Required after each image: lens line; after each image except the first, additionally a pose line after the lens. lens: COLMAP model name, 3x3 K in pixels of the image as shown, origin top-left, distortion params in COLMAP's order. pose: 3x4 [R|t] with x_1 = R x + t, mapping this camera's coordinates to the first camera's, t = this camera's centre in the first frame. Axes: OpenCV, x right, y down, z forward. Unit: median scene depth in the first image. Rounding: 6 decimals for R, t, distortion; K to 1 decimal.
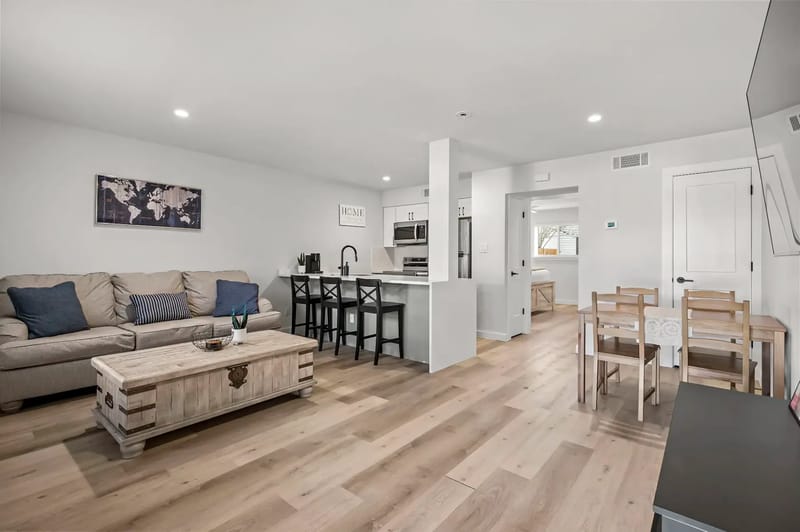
lens RADIAL K [[366.3, 0, 400.0], [0, 366.3, 266.0], [0, 0, 1]] dist [-0.000759, -0.000274]
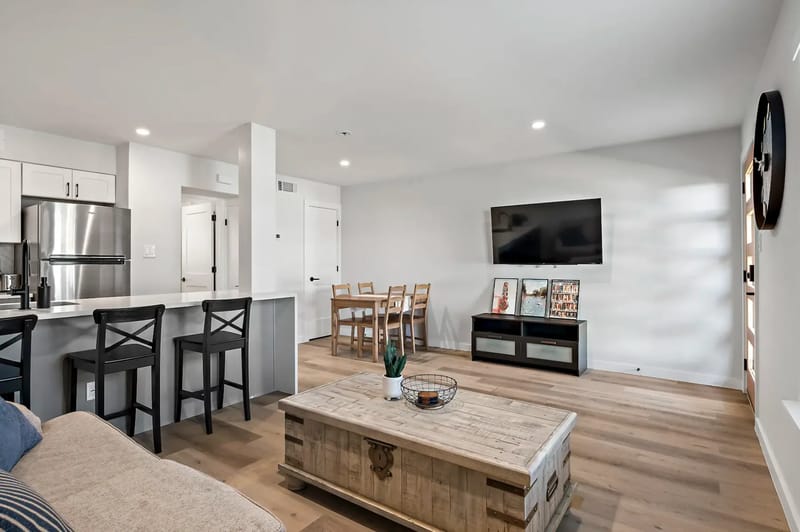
lens RADIAL K [[419.7, 0, 400.0], [0, 419.7, 266.0], [0, 0, 1]] dist [0.002179, 0.000275]
pose [[-0.078539, -0.012128, 0.996837, -0.889982], [0.023973, 0.999614, 0.014051, -0.027366], [-0.996623, 0.025000, -0.078218, 0.771882]]
